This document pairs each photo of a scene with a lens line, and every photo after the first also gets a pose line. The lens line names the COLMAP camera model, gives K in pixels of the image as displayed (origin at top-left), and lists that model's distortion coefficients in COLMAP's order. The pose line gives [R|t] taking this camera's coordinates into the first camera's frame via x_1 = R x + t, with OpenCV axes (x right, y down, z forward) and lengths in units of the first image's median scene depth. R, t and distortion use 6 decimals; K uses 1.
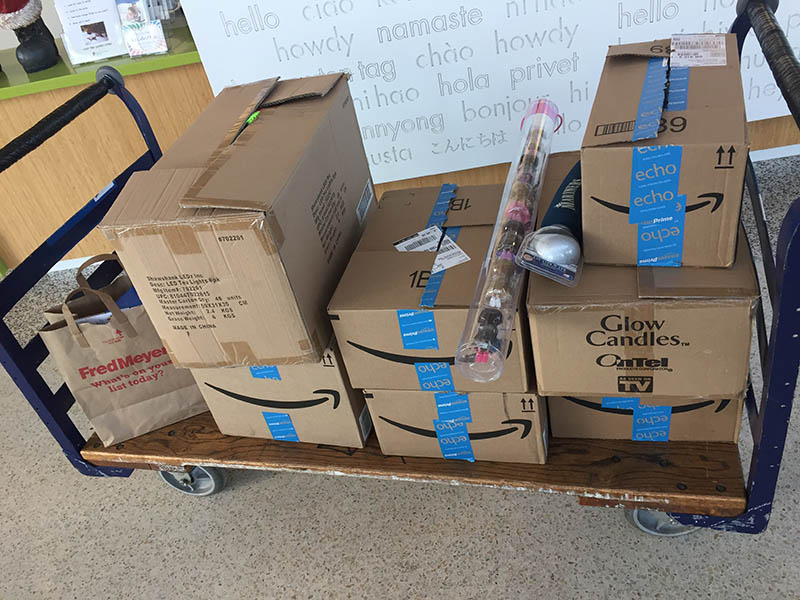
lens RADIAL K [[698.2, 0, 395.5], [0, 698.2, 303.5], [0, 0, 1]] dist [0.093943, -0.122896]
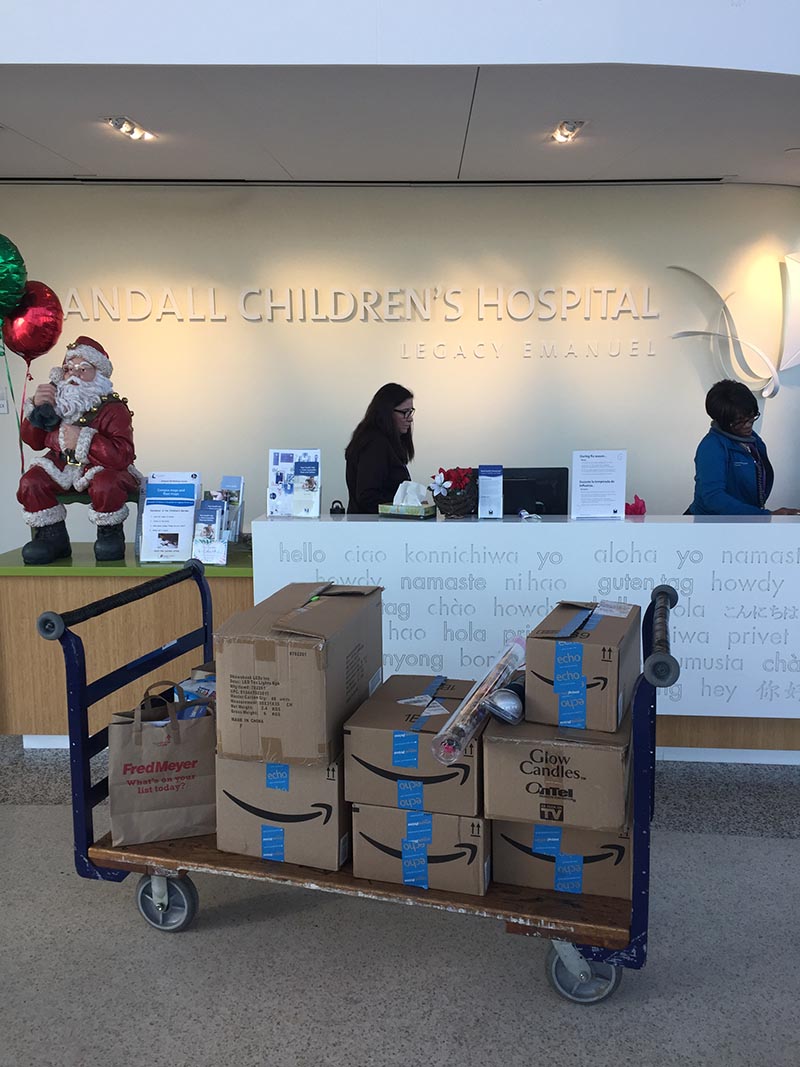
lens RADIAL K [[931.2, 0, 401.8], [0, 931.2, 529.7], [0, 0, 1]] dist [0.093943, -0.122896]
pose [[0.981993, 0.188365, -0.014437, -0.025821], [-0.173458, 0.868724, -0.463929, 0.440243], [-0.074846, 0.458079, 0.885755, -0.721297]]
